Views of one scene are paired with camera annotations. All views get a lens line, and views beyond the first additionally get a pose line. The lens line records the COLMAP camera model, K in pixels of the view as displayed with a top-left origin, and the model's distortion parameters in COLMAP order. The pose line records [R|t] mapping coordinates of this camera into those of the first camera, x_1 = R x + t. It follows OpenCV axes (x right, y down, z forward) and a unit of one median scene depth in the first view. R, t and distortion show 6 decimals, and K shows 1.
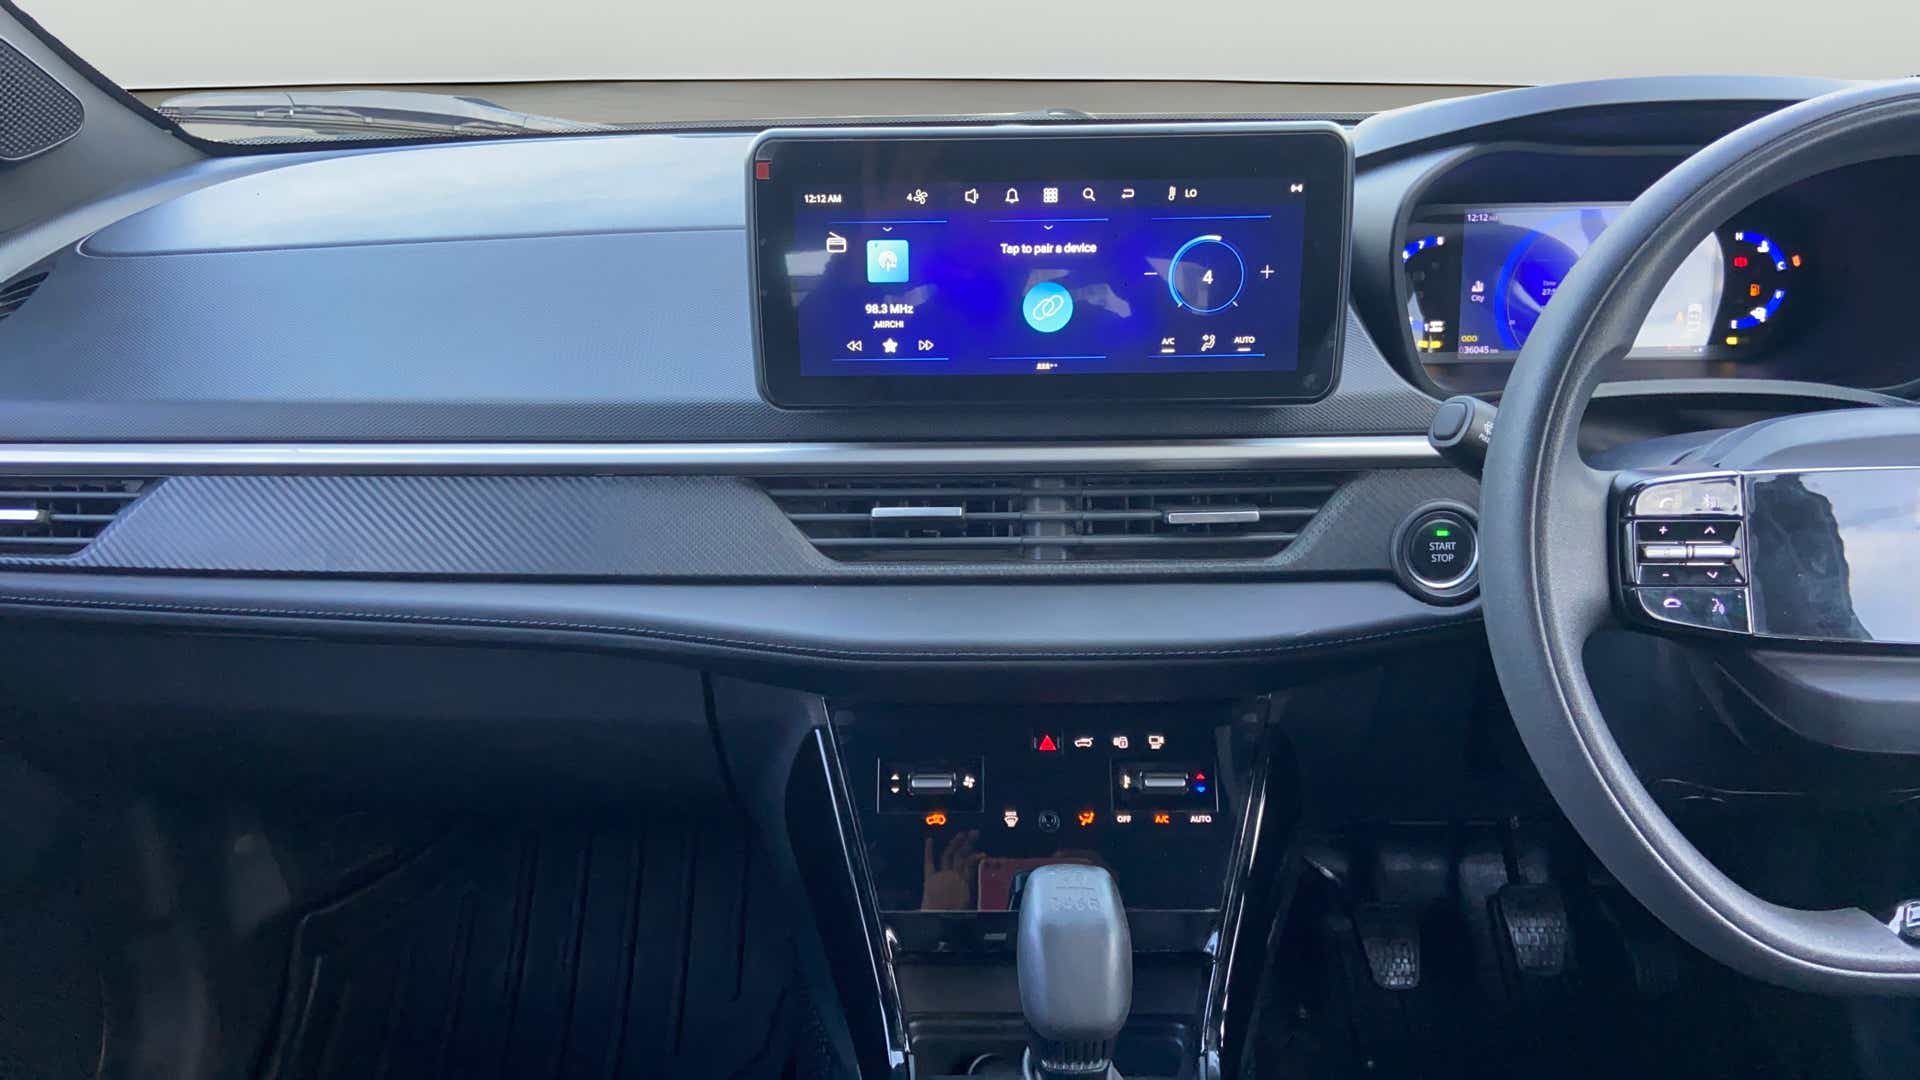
lens RADIAL K [[1577.8, 0, 971.4], [0, 1577.8, 534.9], [0, 0, 1]] dist [0.170831, -0.317235]
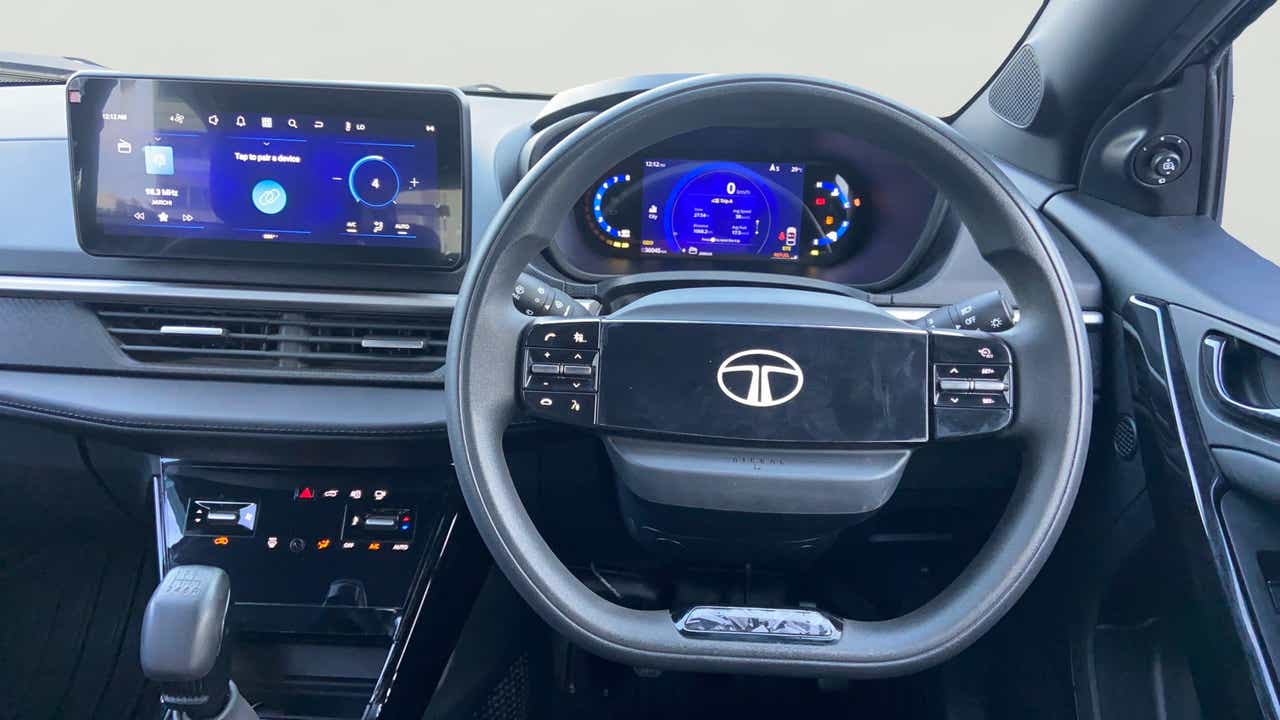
lens RADIAL K [[1051.8, 0, 647.6], [0, 1051.8, 356.6], [0, 0, 1]] dist [0.170831, -0.317235]
pose [[0.998804, 0.048666, -0.004604, 0.403101], [-0.048769, 0.998481, -0.025650, 0.015035], [0.003349, 0.025844, 0.999660, -0.006556]]
